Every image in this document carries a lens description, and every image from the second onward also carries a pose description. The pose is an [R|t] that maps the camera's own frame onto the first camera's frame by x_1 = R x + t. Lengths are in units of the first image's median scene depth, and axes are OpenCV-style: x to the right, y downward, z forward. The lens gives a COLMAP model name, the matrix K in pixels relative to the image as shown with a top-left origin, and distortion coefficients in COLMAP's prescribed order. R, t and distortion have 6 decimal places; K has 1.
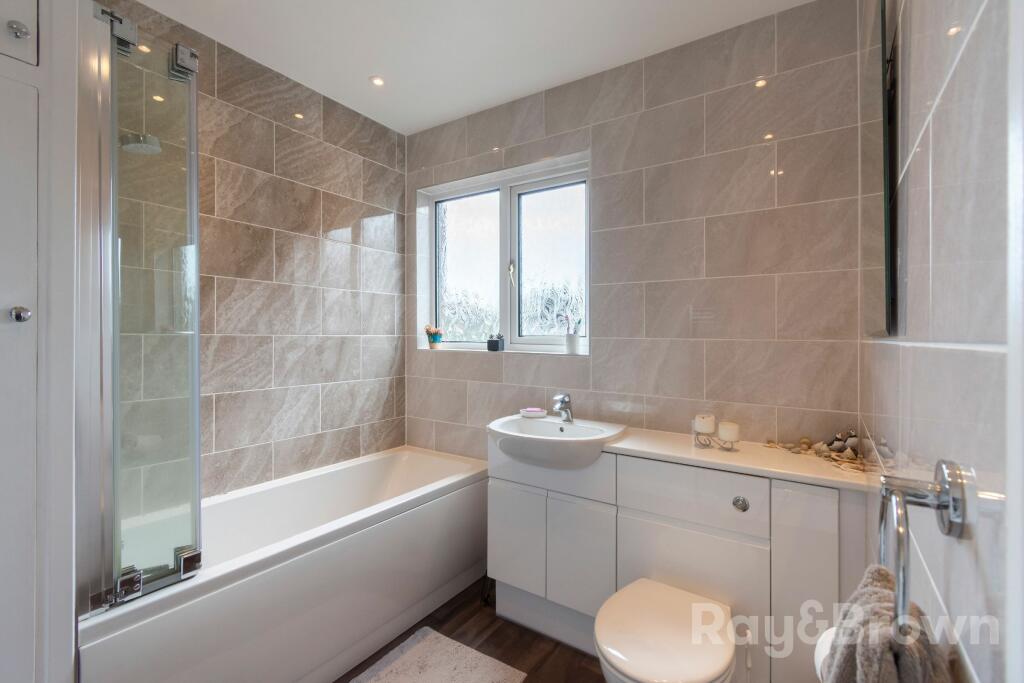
lens RADIAL K [[447.1, 0, 512.0], [0, 447.1, 341.5], [0, 0, 1]] dist [-0.008045, -0.000363]
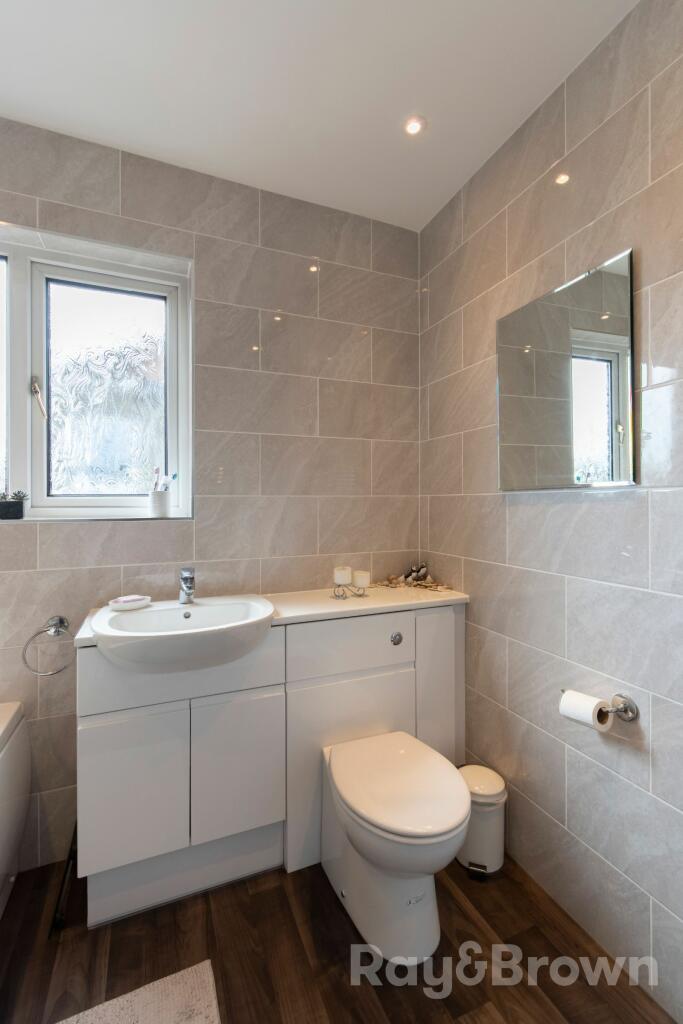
lens RADIAL K [[447.1, 0, 341.8], [0, 447.1, 503.0], [0, 0, 1]] dist [-0.008045, -0.000363]
pose [[0.546815, -0.015918, 0.837102, -0.385240], [0.020969, 0.999766, 0.005314, 0.006976], [-0.836991, 0.014647, 0.547021, 0.366439]]
